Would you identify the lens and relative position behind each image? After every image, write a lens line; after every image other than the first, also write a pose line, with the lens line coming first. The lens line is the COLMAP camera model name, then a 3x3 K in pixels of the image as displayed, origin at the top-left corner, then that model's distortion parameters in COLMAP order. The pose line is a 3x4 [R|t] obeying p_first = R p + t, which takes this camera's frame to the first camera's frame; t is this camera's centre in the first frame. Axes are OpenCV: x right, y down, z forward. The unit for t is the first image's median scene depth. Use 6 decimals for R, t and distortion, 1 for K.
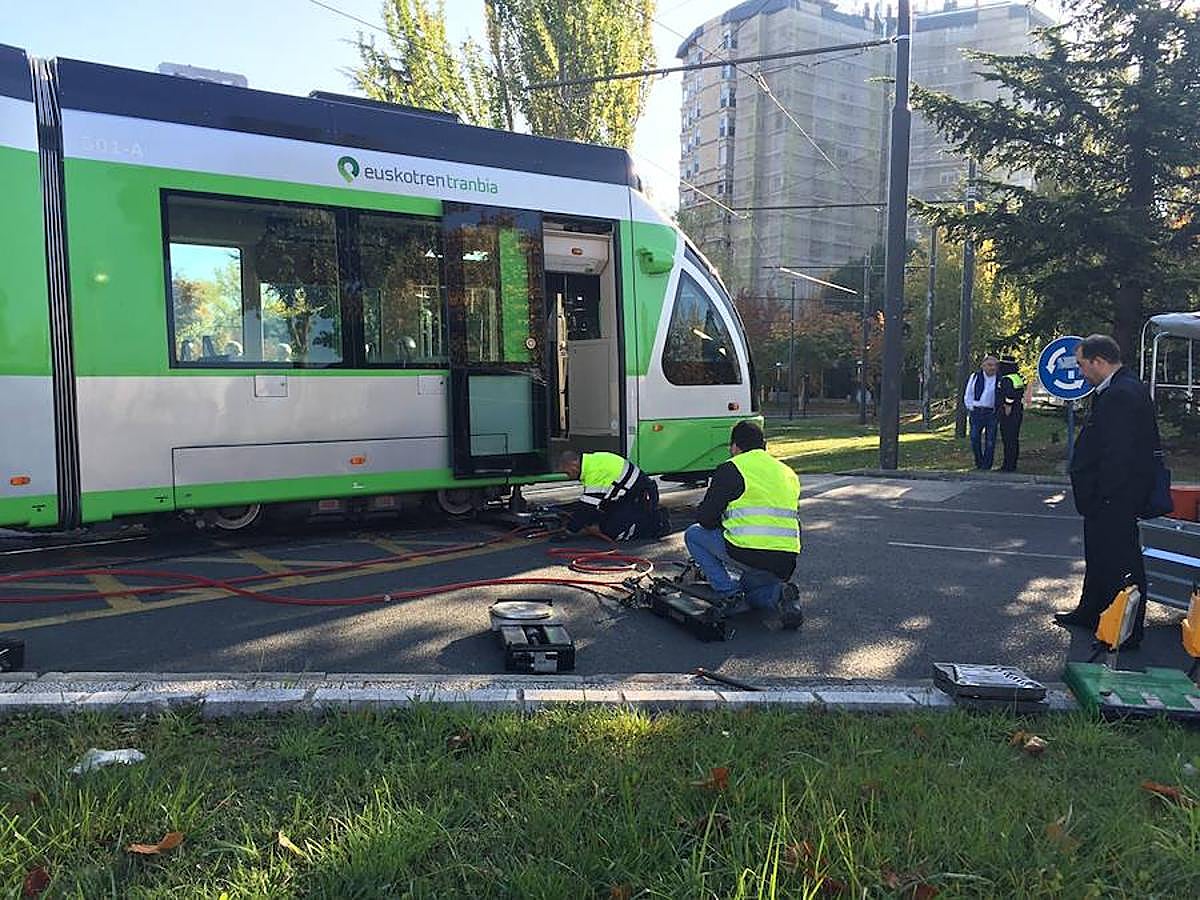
lens RADIAL K [[1025.1, 0, 599.6], [0, 1025.1, 440.9], [0, 0, 1]] dist [0.087135, -0.126352]
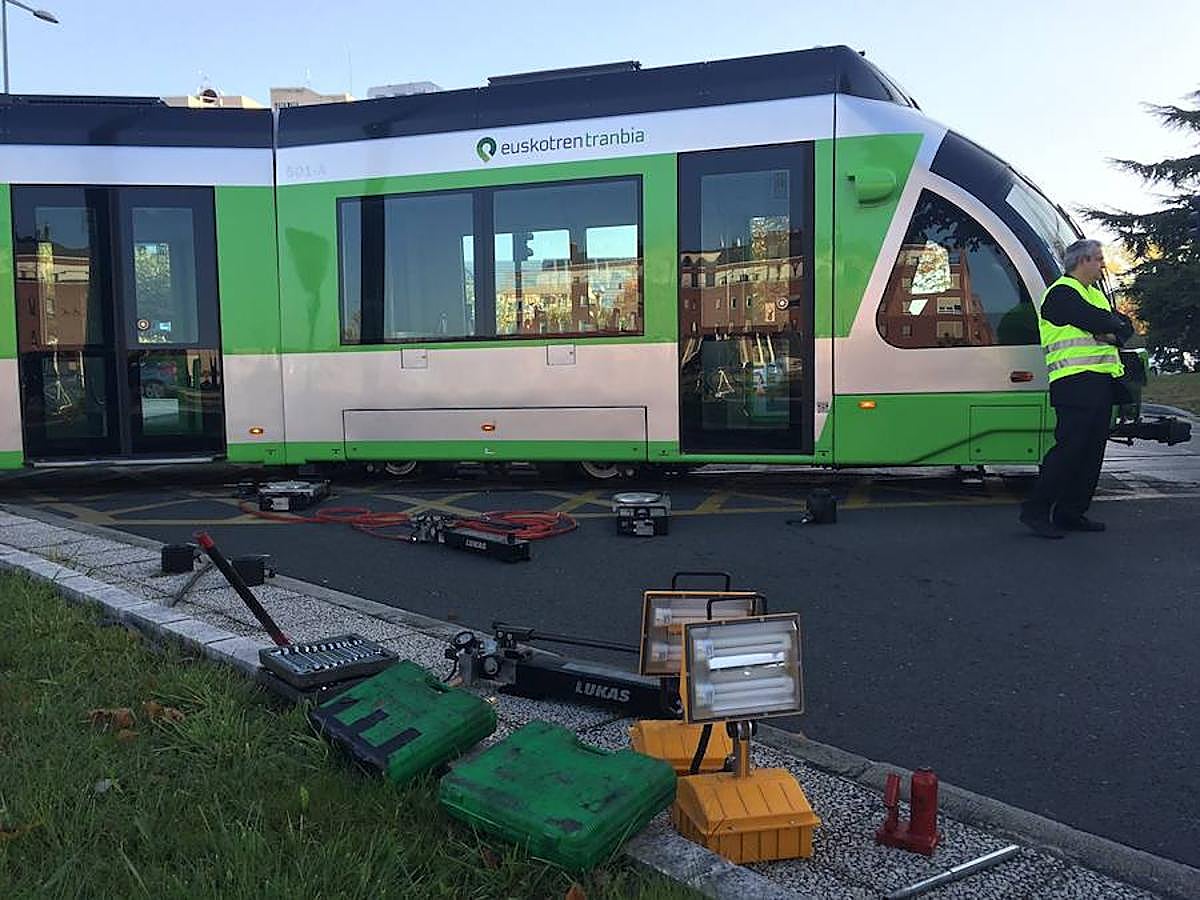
lens RADIAL K [[1025.1, 0, 599.6], [0, 1025.1, 440.9], [0, 0, 1]] dist [0.087135, -0.126352]
pose [[0.598974, 0.059912, -0.798524, 0.602140], [-0.023857, 0.998090, 0.056989, -0.027069], [0.800413, -0.015085, 0.599259, 0.408962]]
